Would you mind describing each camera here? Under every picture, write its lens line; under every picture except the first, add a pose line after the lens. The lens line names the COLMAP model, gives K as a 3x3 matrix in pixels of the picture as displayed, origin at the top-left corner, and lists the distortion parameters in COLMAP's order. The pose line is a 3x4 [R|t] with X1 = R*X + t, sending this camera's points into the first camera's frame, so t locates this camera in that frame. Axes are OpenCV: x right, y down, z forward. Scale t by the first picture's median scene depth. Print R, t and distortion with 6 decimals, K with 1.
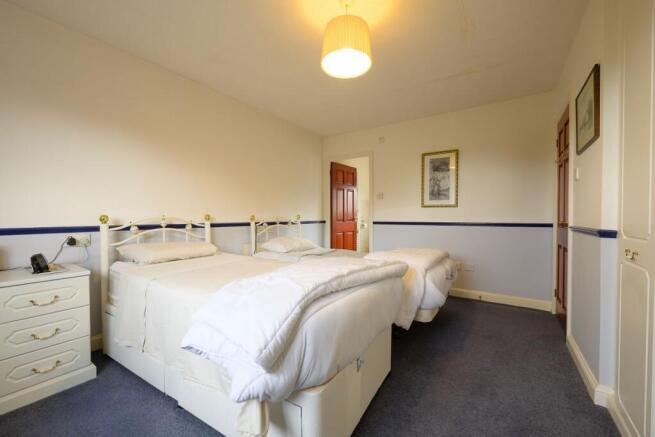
lens RADIAL K [[273.1, 0, 329.1], [0, 273.1, 219.3], [0, 0, 1]] dist [-0.001709, -0.000048]
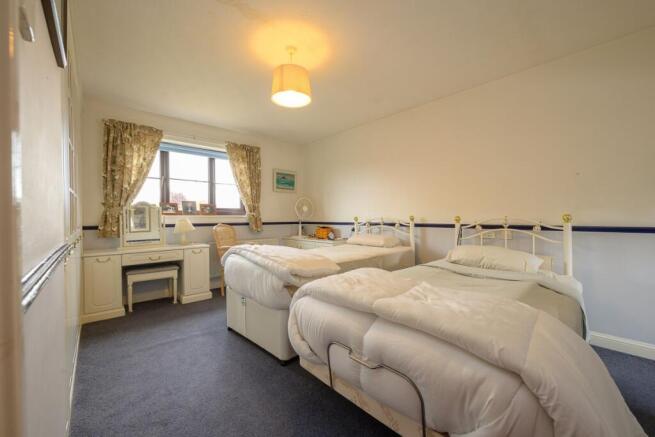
lens RADIAL K [[253.9, 0, 326.5], [0, 253.9, 218.4], [0, 0, 1]] dist [0.002157, -0.000027]
pose [[-0.239060, 0.005532, -0.970989, 0.555125], [-0.004807, 0.999965, 0.006881, -0.009927], [0.970993, 0.006313, -0.239025, 0.679082]]
